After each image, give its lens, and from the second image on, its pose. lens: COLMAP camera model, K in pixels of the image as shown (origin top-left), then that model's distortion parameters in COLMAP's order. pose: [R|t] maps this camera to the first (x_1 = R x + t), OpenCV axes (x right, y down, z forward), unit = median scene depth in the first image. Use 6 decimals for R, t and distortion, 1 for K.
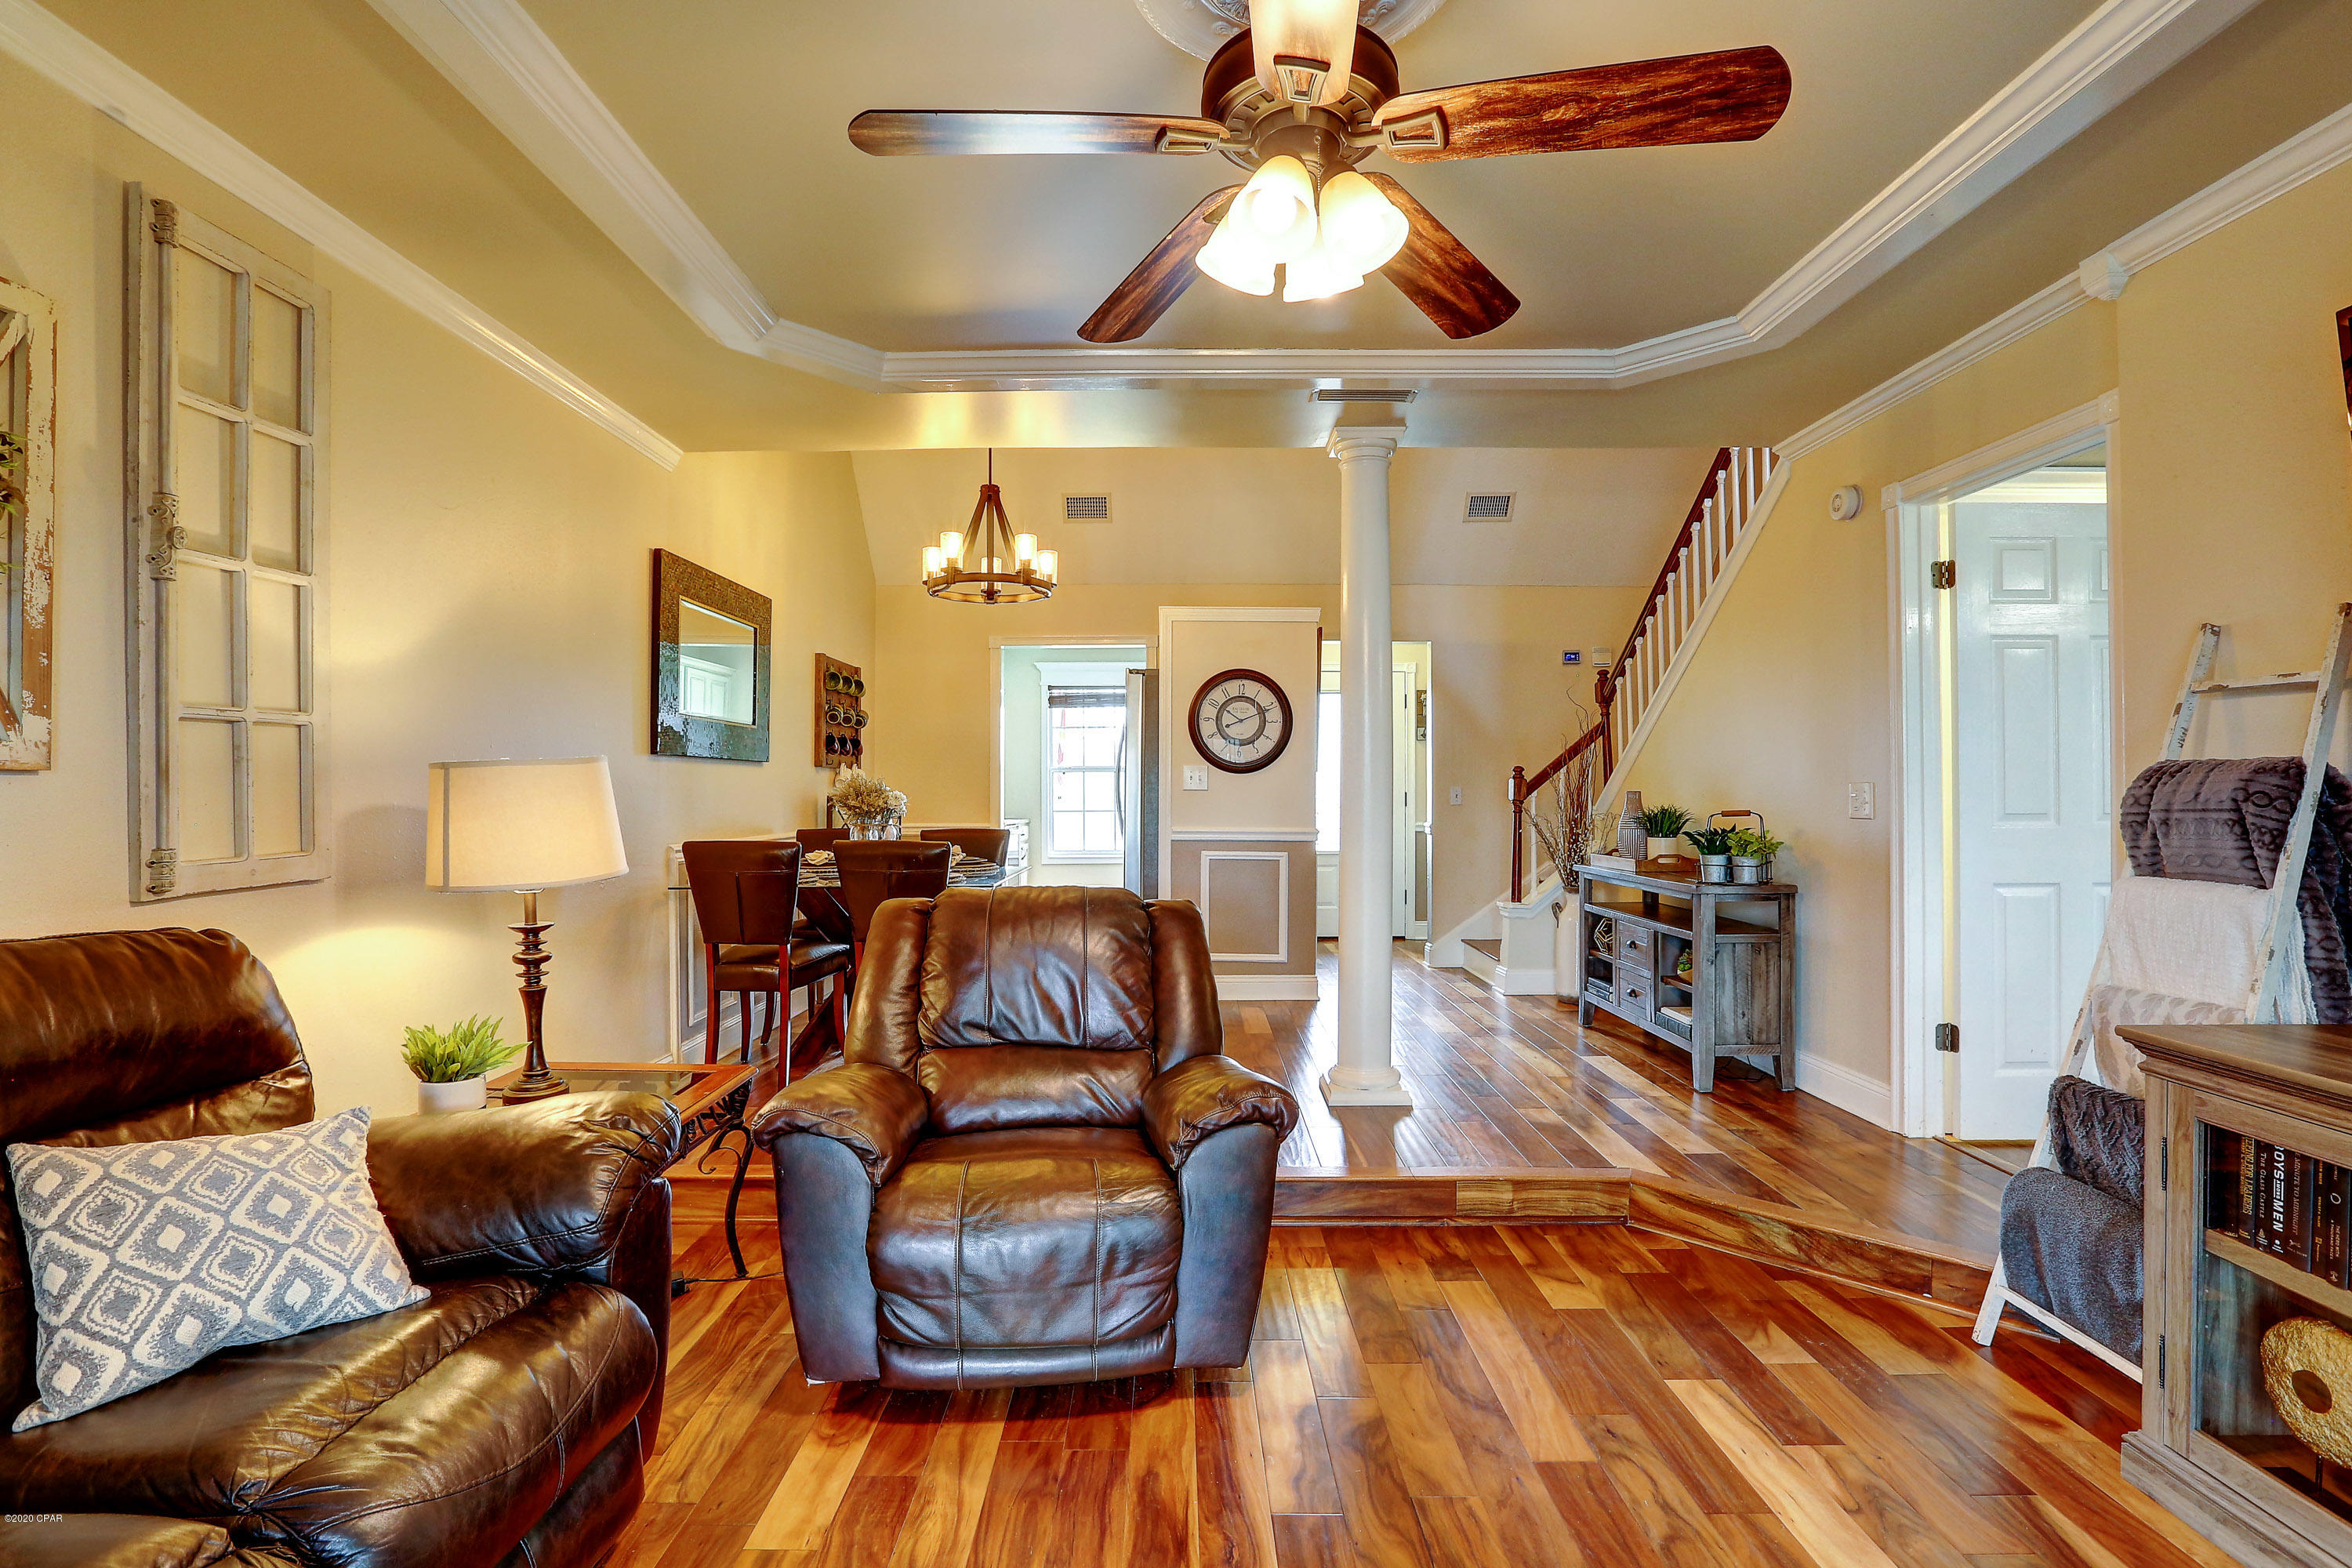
lens RADIAL K [[1073.4, 0, 1175.6], [0, 1073.4, 786.8], [0, 0, 1]] dist [-0.042730, 0.012588]
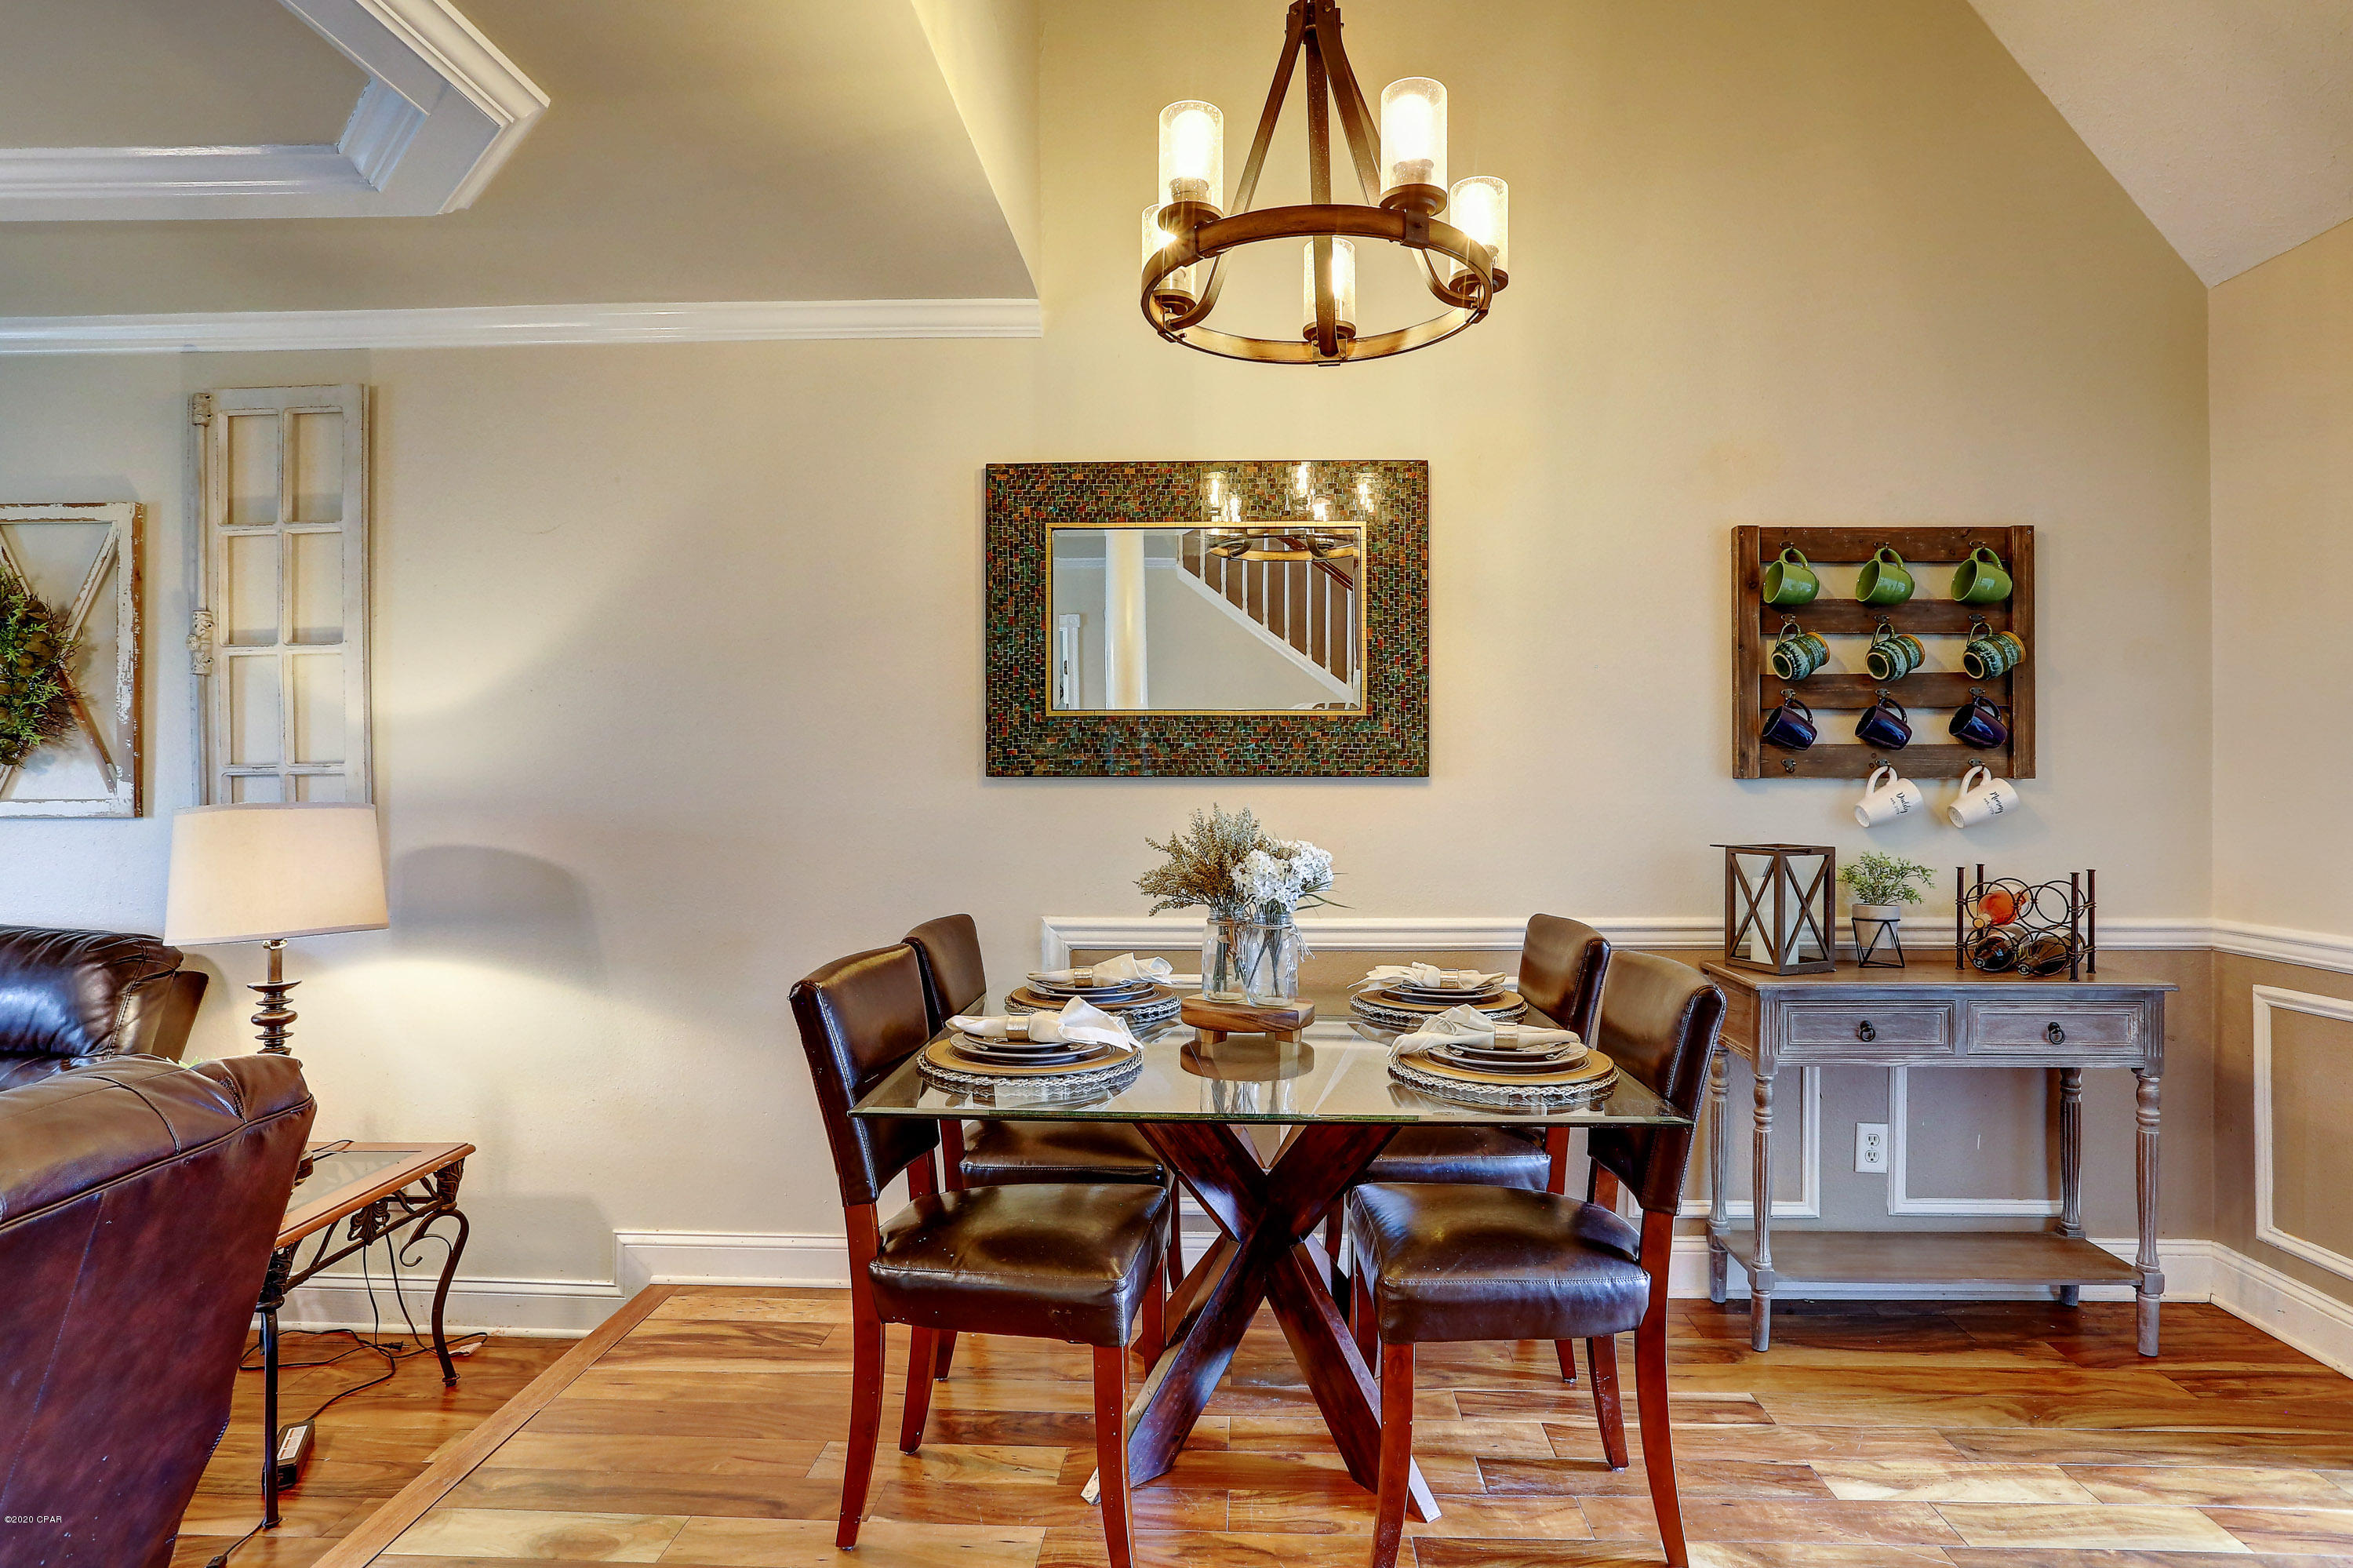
lens RADIAL K [[1235.5, 0, 1195.0], [0, 1235.5, 776.8], [0, 0, 1]] dist [-0.045173, 0.026916]
pose [[-0.029948, -0.004526, -0.999541, 0.478479], [0.002867, 0.999985, -0.004614, -0.047067], [0.999547, -0.003003, -0.029935, 1.992664]]
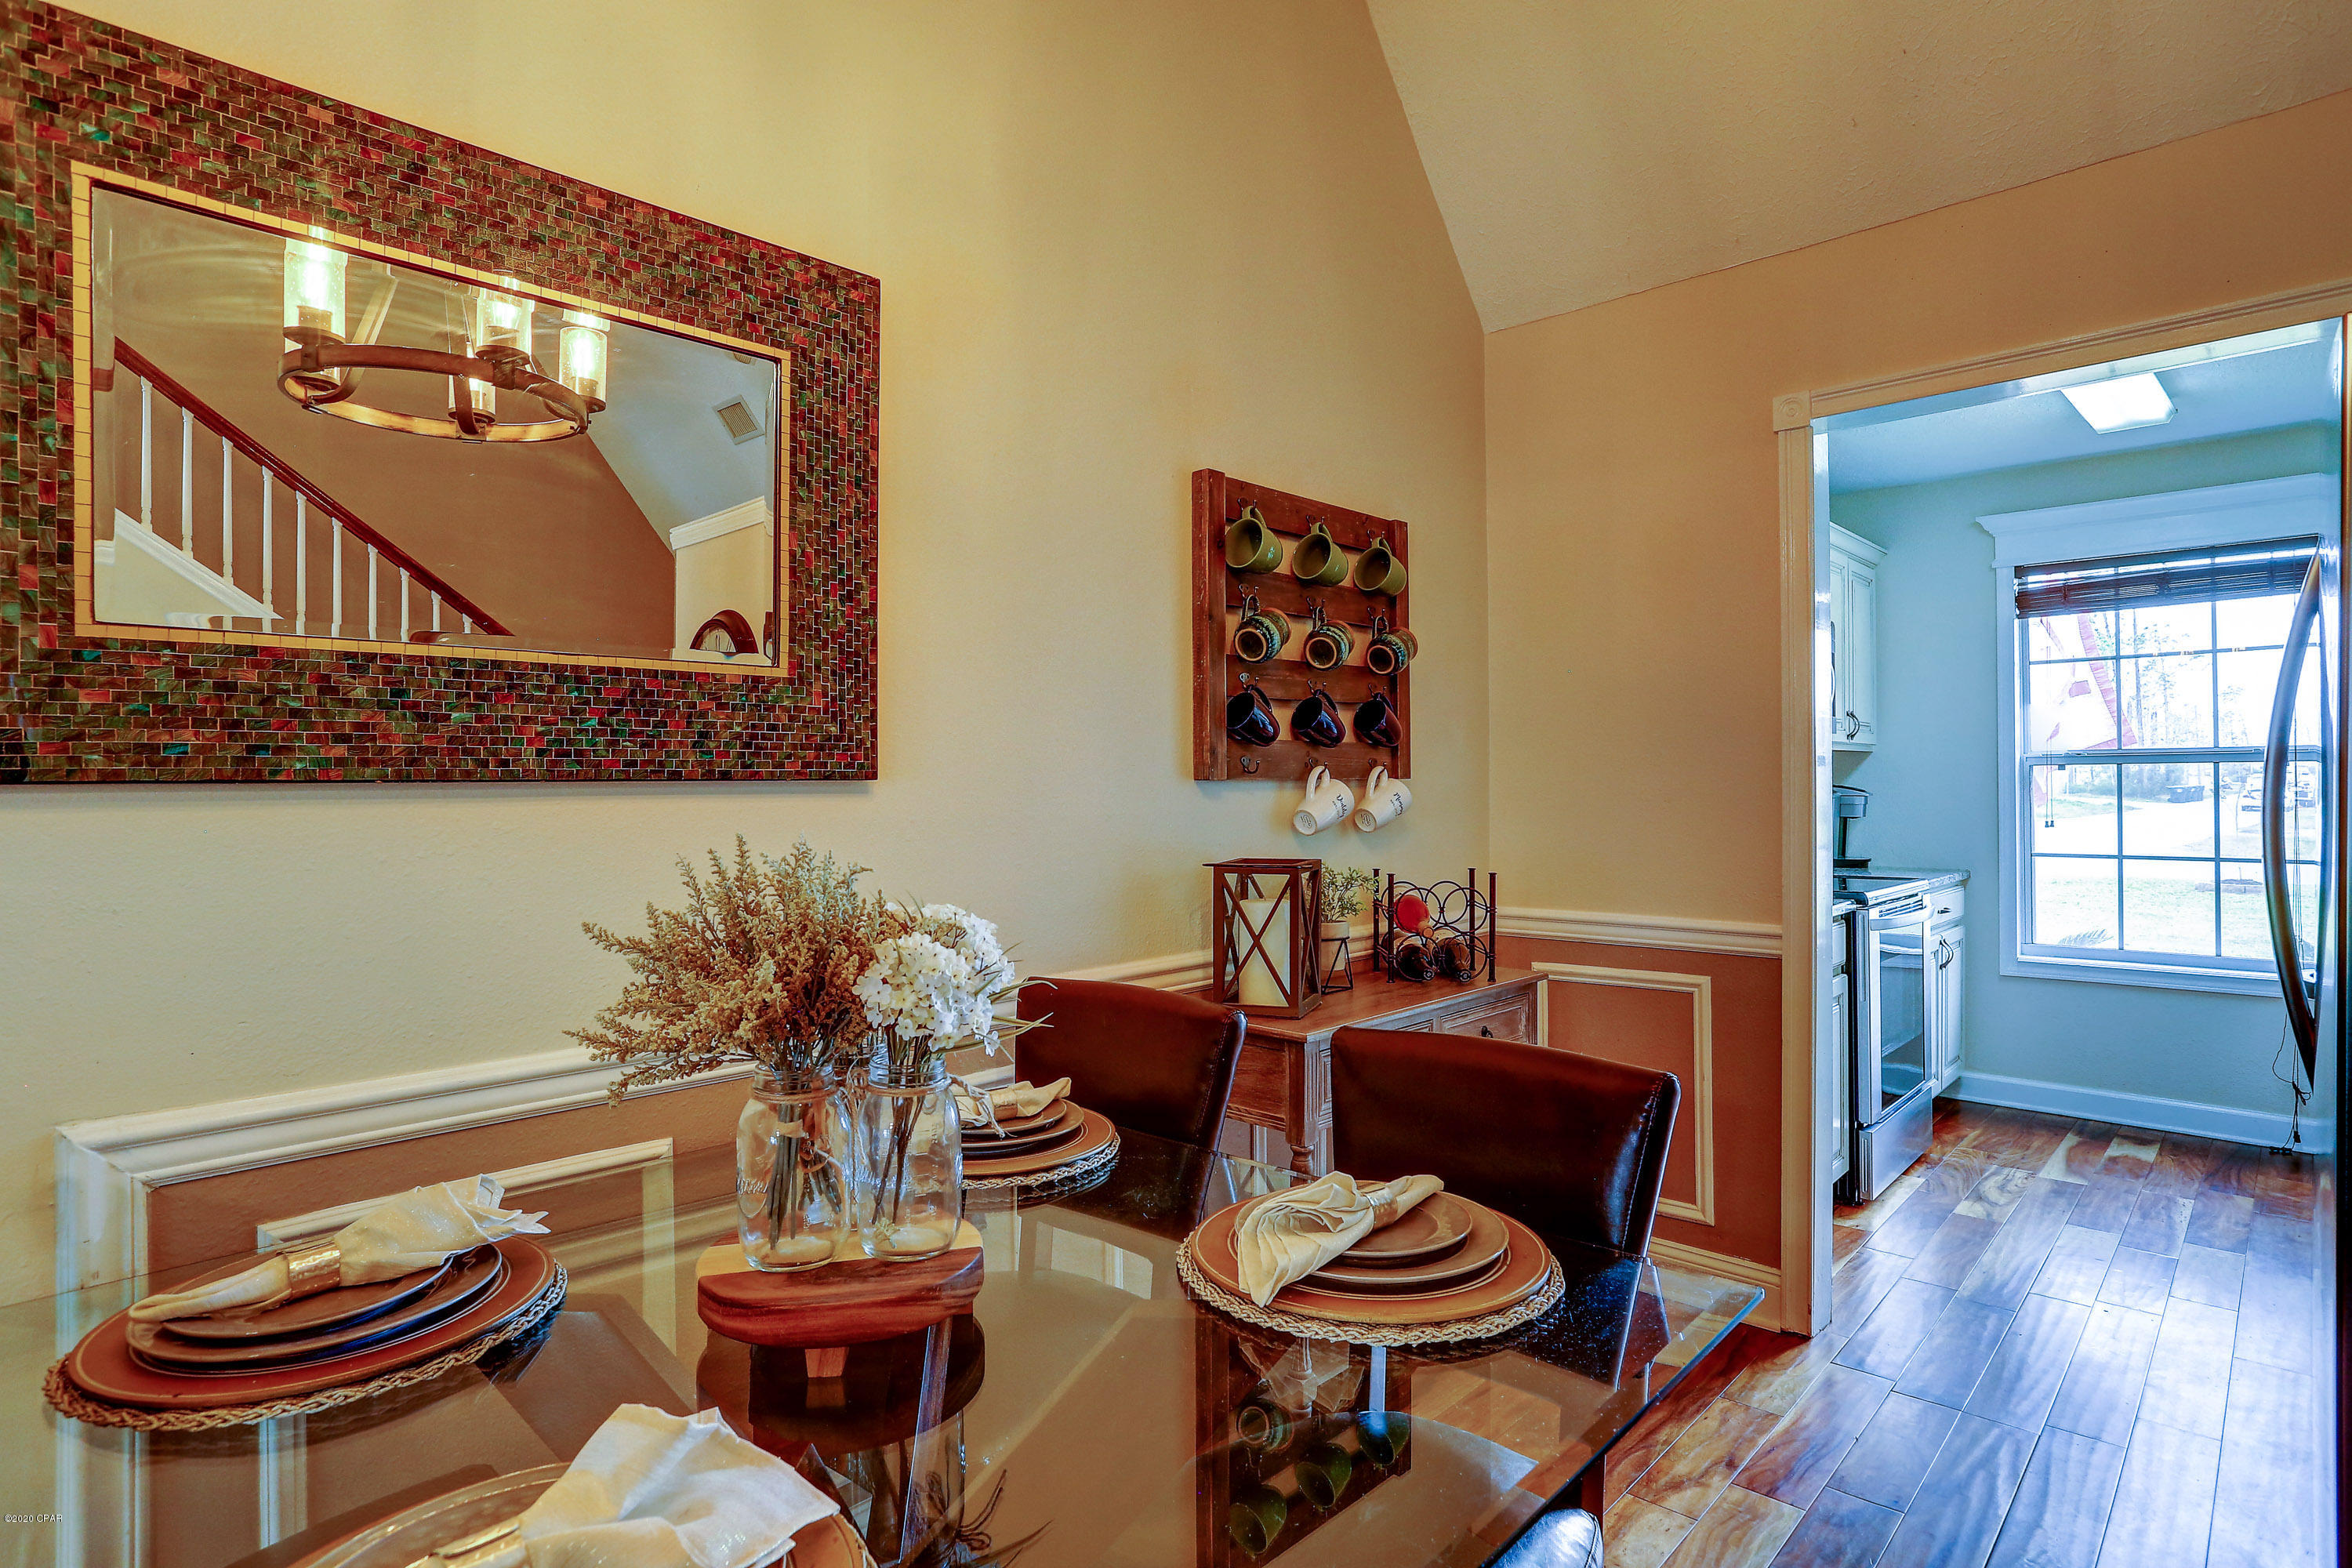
lens RADIAL K [[1234.9, 0, 1170.8], [0, 1234.9, 778.3], [0, 0, 1]] dist [-0.045173, 0.026916]
pose [[0.727339, -0.007453, -0.686238, -0.128829], [0.010395, 0.999946, 0.000158, -0.051407], [0.686200, -0.007249, 0.727377, 1.735218]]
